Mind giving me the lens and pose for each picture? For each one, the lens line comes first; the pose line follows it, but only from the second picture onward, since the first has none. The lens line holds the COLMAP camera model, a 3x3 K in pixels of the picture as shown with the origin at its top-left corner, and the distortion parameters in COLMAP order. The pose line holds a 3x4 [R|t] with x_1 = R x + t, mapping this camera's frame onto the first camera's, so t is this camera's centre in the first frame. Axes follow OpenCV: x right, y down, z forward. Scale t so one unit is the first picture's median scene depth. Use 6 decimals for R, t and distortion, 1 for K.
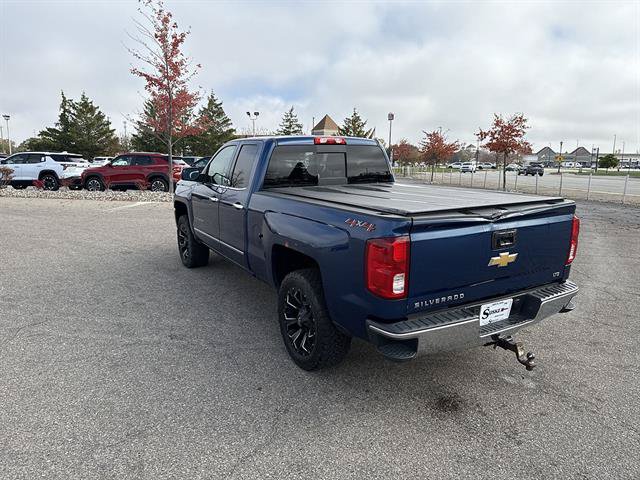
lens RADIAL K [[457.5, 0, 318.2], [0, 457.5, 245.6], [0, 0, 1]] dist [0.054502, -0.071787]
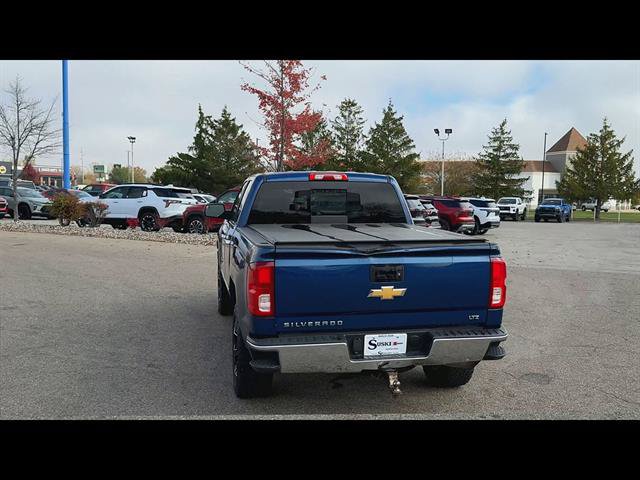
lens RADIAL K [[715.5, 0, 352.5], [0, 715.5, 277.1], [0, 0, 1]] dist [0.096873, 0.000000]
pose [[0.953745, 0.045177, -0.297202, 0.170328], [-0.067268, 0.995646, -0.064523, 0.022210], [0.292993, 0.081530, 0.952632, -0.122448]]
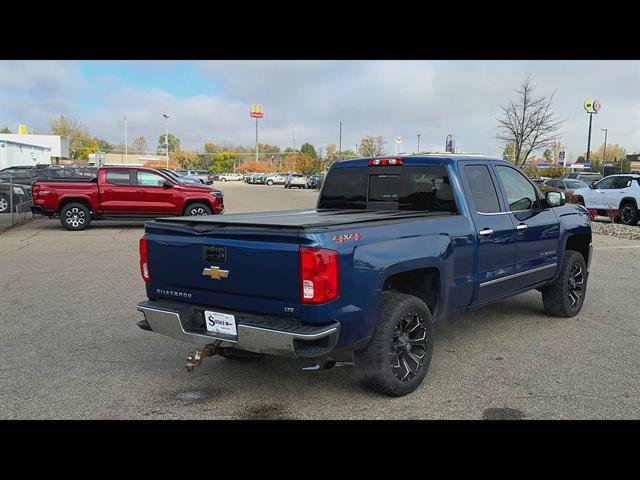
lens RADIAL K [[722.3, 0, 336.6], [0, 722.3, 283.9], [0, 0, 1]] dist [0.069550, 0.000000]
pose [[0.361649, 0.135444, -0.922423, 0.437287], [-0.182765, 0.980494, 0.072315, -0.025023], [0.914225, 0.142434, 0.379349, 0.129848]]
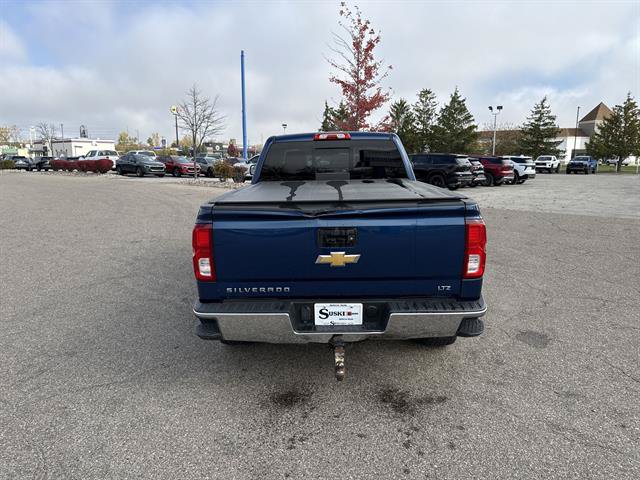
lens RADIAL K [[457.5, 0, 310.1], [0, 457.5, 241.2], [0, 0, 1]] dist [0.054502, -0.071787]
pose [[0.844526, 0.086865, -0.528423, 0.177307], [-0.090146, 0.995735, 0.019613, -0.003909], [0.527873, 0.031072, 0.848755, 0.037328]]
